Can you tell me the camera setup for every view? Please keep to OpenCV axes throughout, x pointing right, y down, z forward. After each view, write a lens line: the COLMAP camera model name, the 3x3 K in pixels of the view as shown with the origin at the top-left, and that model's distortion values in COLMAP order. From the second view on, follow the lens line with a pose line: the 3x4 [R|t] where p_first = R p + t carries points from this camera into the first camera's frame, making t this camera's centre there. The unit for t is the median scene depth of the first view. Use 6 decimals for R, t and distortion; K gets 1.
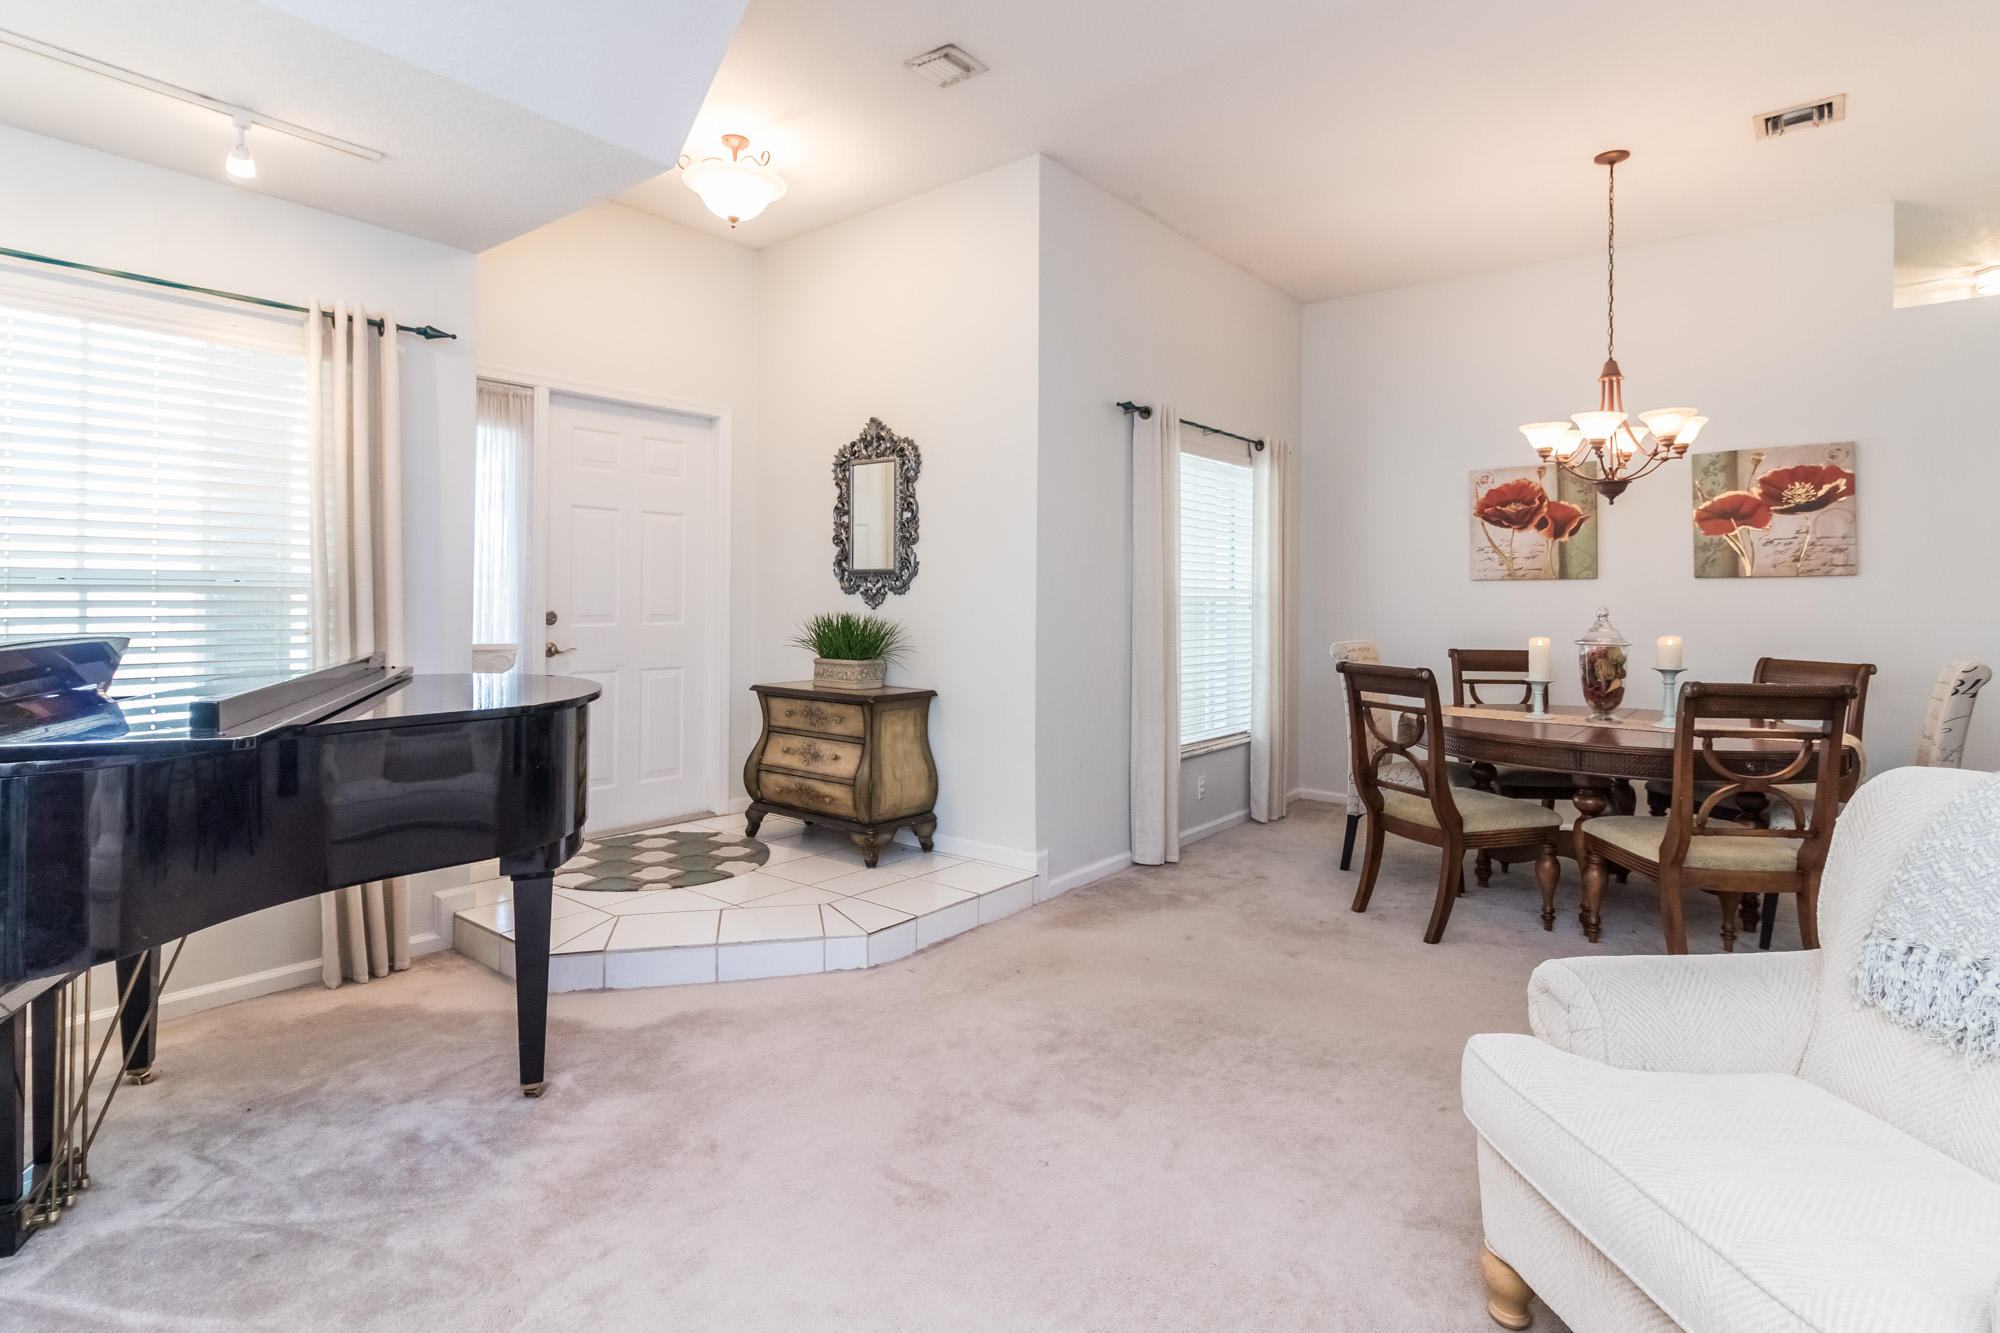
lens RADIAL K [[984.7, 0, 921.5], [0, 984.7, 585.6], [0, 0, 1]] dist [0.002577, 0.000235]
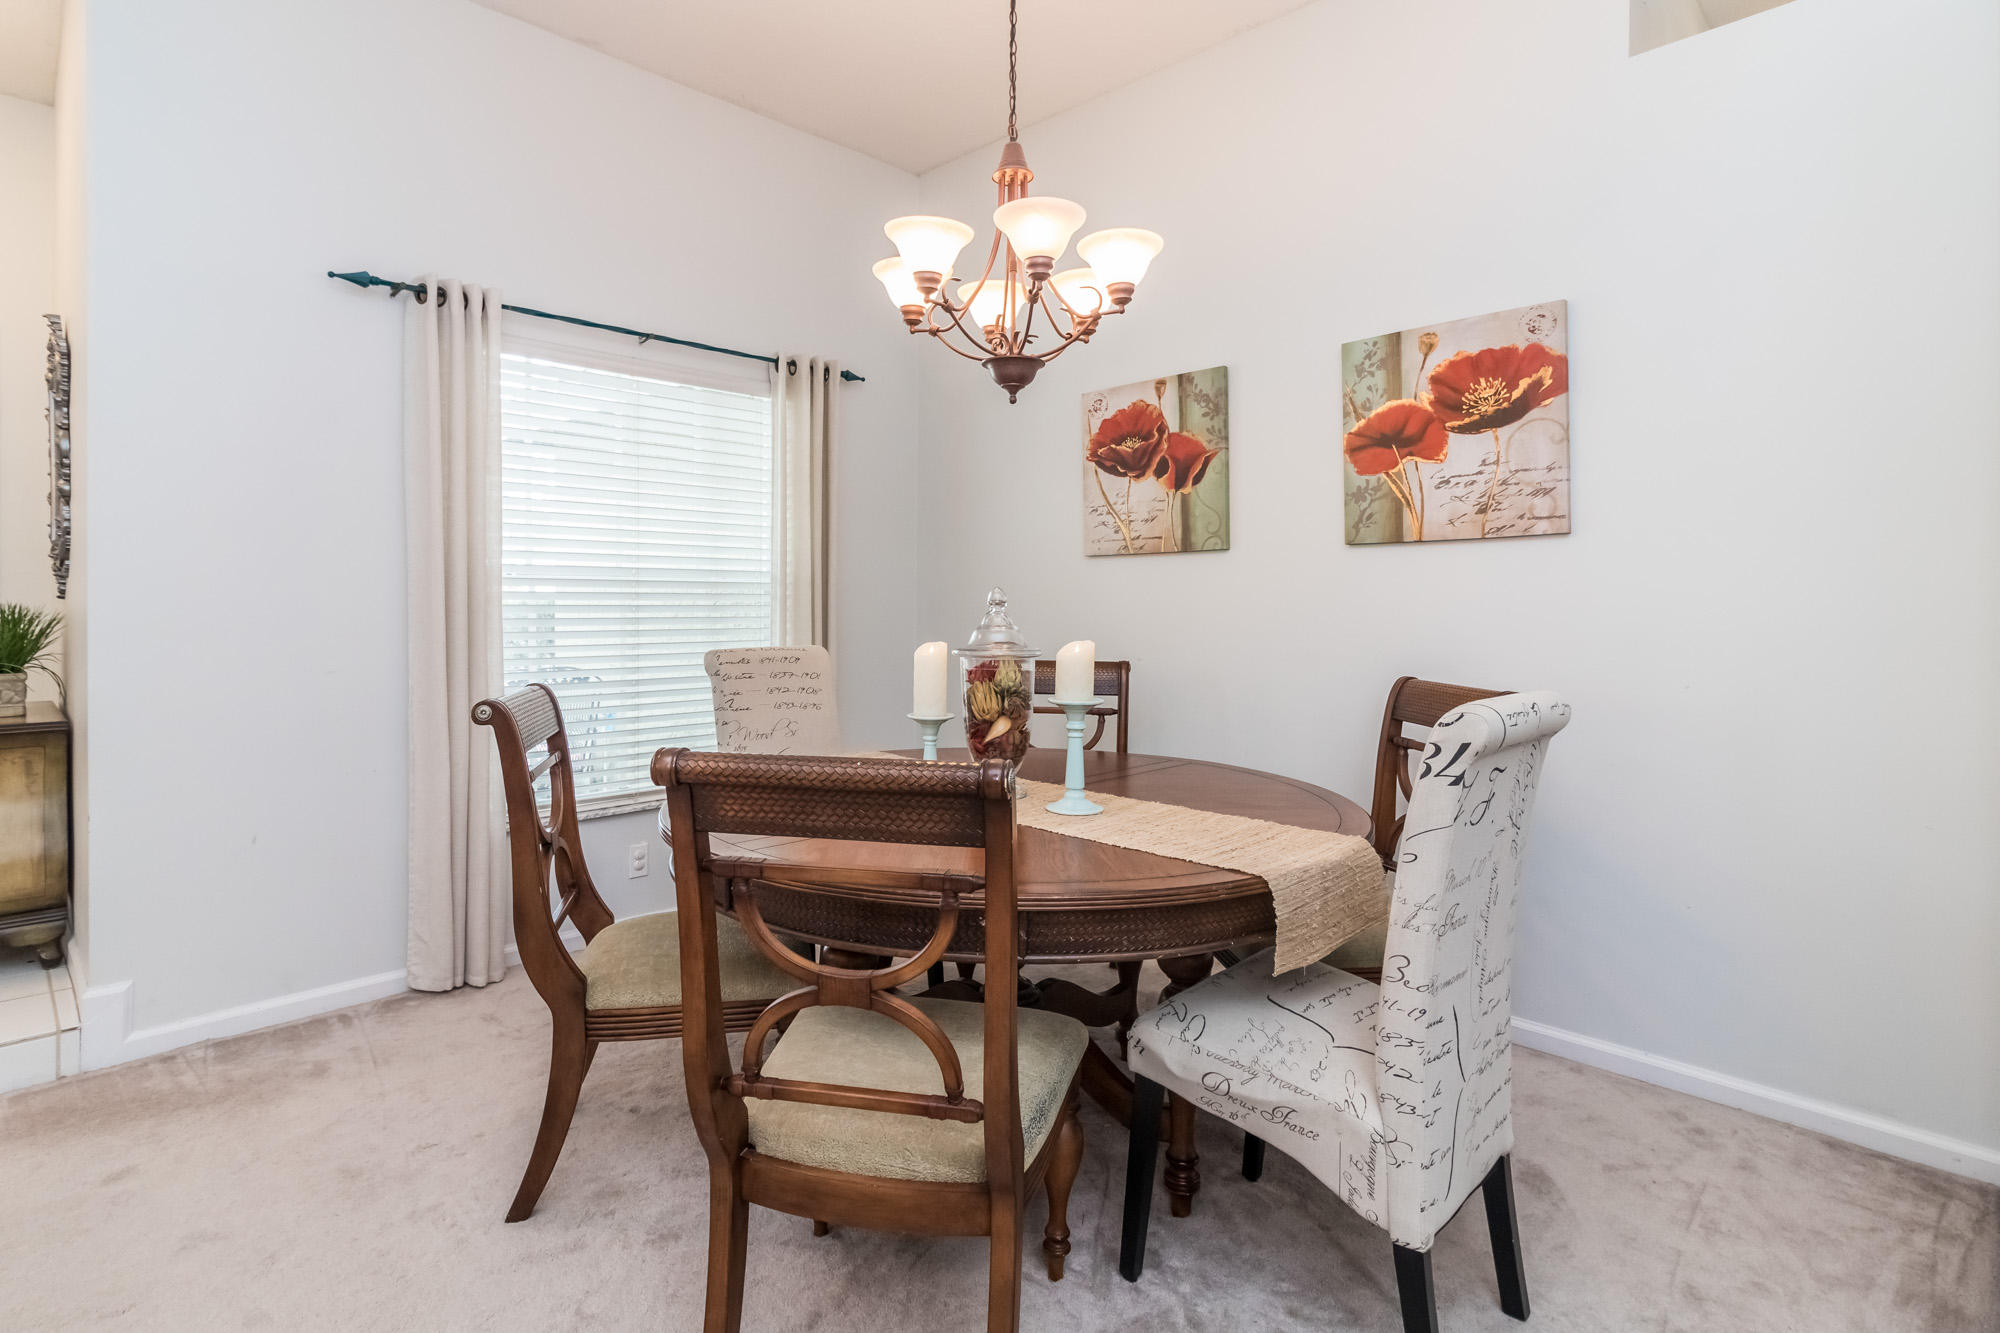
lens RADIAL K [[984.7, 0, 921.4], [0, 984.7, 597.8], [0, 0, 1]] dist [0.002577, 0.000235]
pose [[0.994769, -0.002919, -0.102111, 0.606276], [0.003906, 0.999948, 0.009466, 0.018285], [0.102078, -0.009815, 0.994728, 0.378681]]
